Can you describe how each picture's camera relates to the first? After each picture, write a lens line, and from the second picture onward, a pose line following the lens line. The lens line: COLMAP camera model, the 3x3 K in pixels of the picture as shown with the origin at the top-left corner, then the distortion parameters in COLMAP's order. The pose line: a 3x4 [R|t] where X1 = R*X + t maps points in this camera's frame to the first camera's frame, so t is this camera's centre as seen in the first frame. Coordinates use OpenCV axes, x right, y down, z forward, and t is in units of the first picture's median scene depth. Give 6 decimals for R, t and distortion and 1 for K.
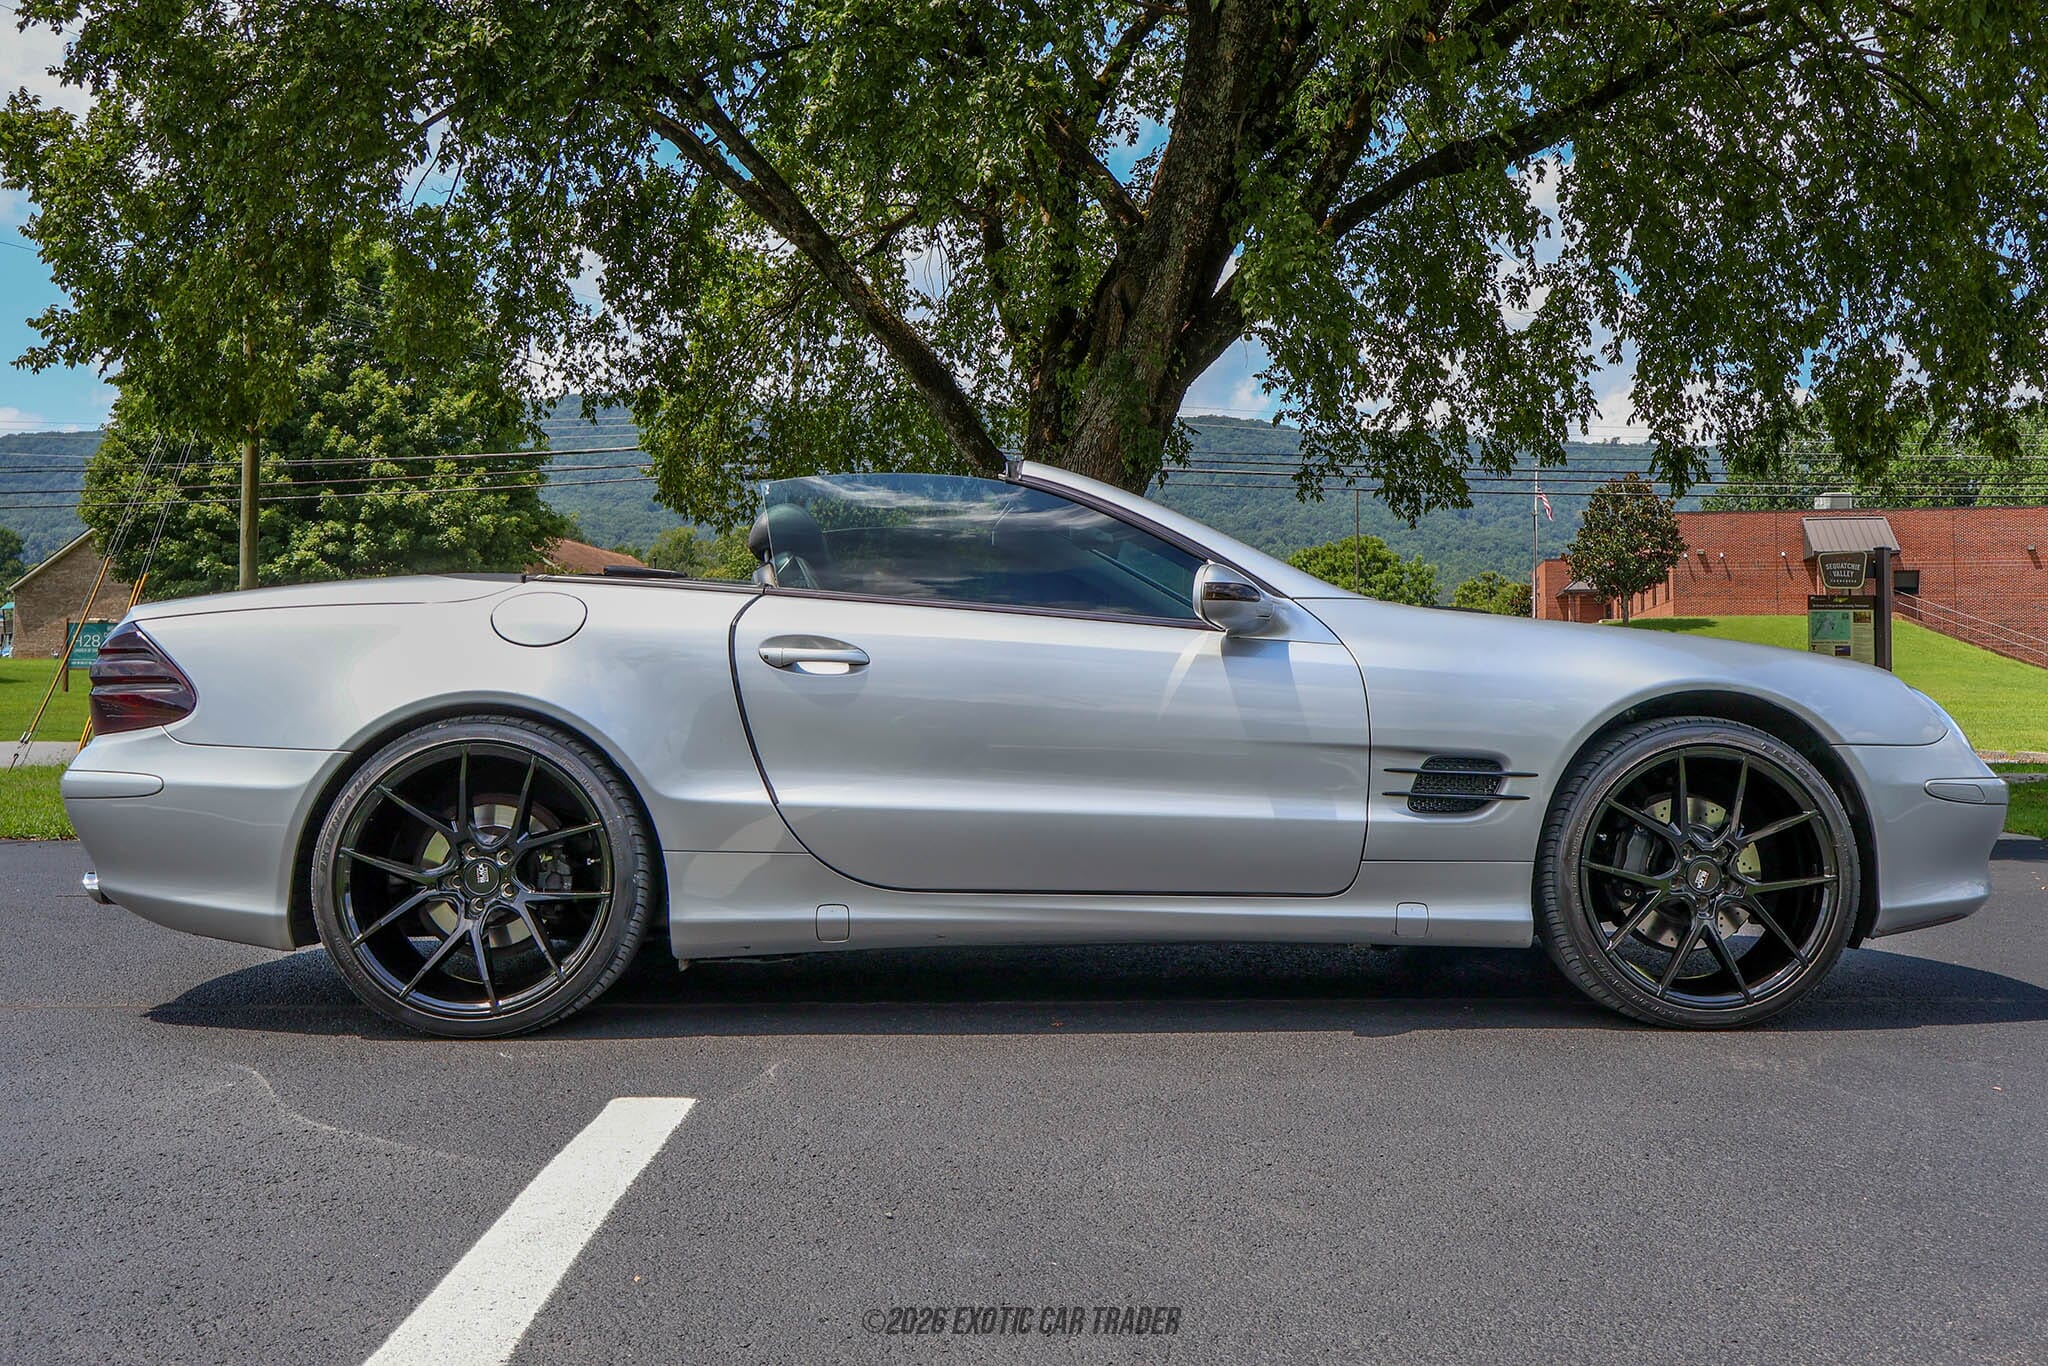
lens RADIAL K [[1764.1, 0, 1017.2], [0, 1764.1, 654.6], [0, 0, 1]] dist [0.032738, 0.014303]
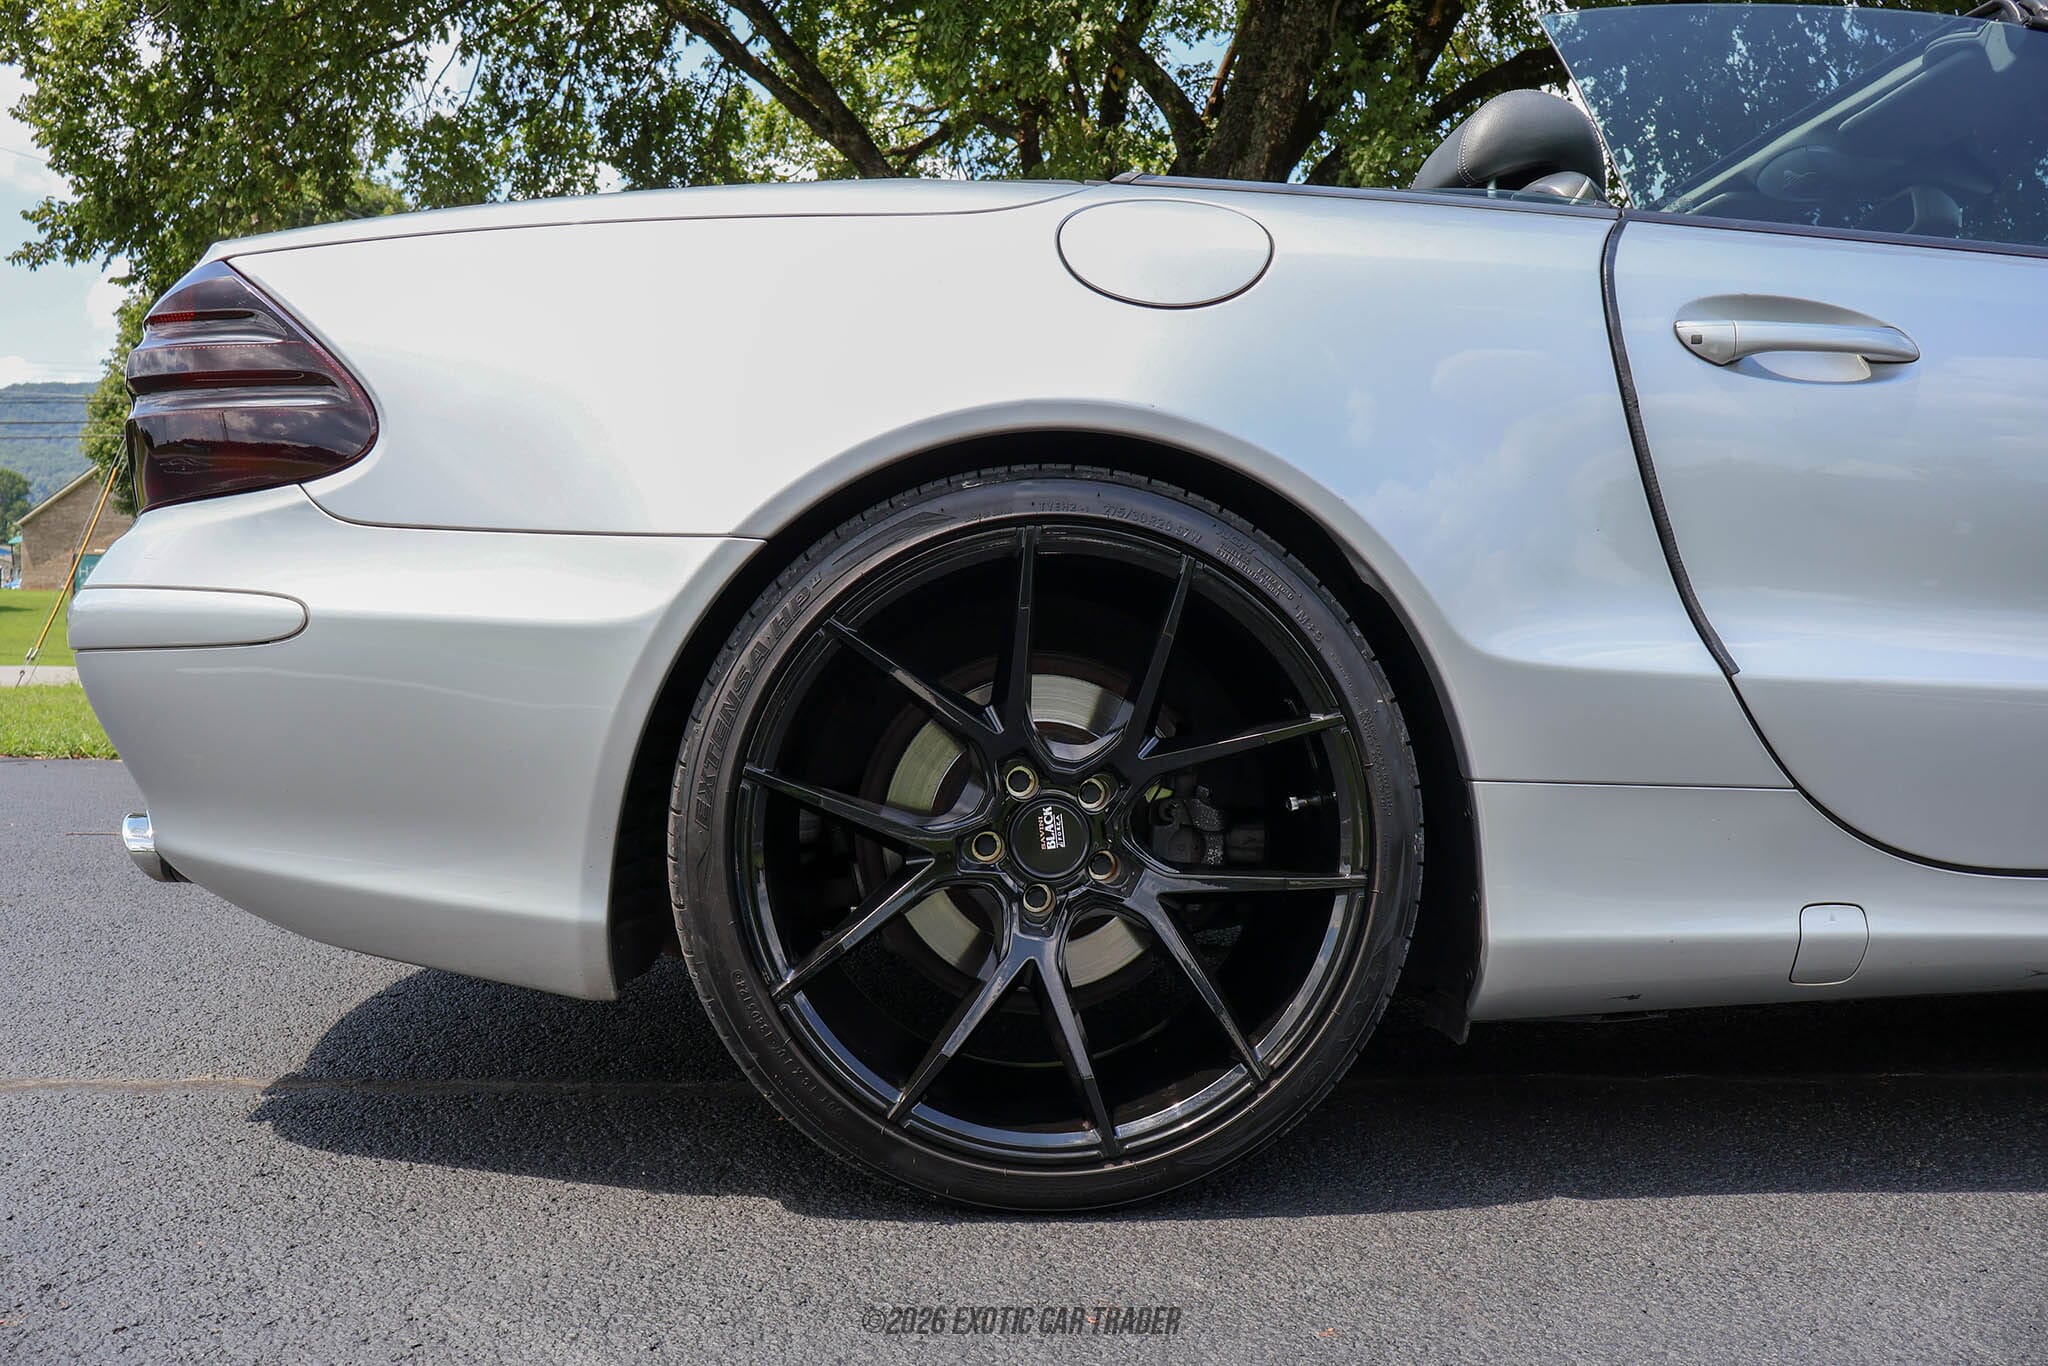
lens RADIAL K [[1632.6, 0, 1026.5], [0, 1632.6, 684.3], [0, 0, 1]] dist [0.040238, -0.012386]
pose [[0.999423, 0.008048, 0.033002, -0.051209], [-0.009782, 0.998562, 0.052717, 0.010684], [-0.032530, -0.053010, 0.998064, 0.095664]]
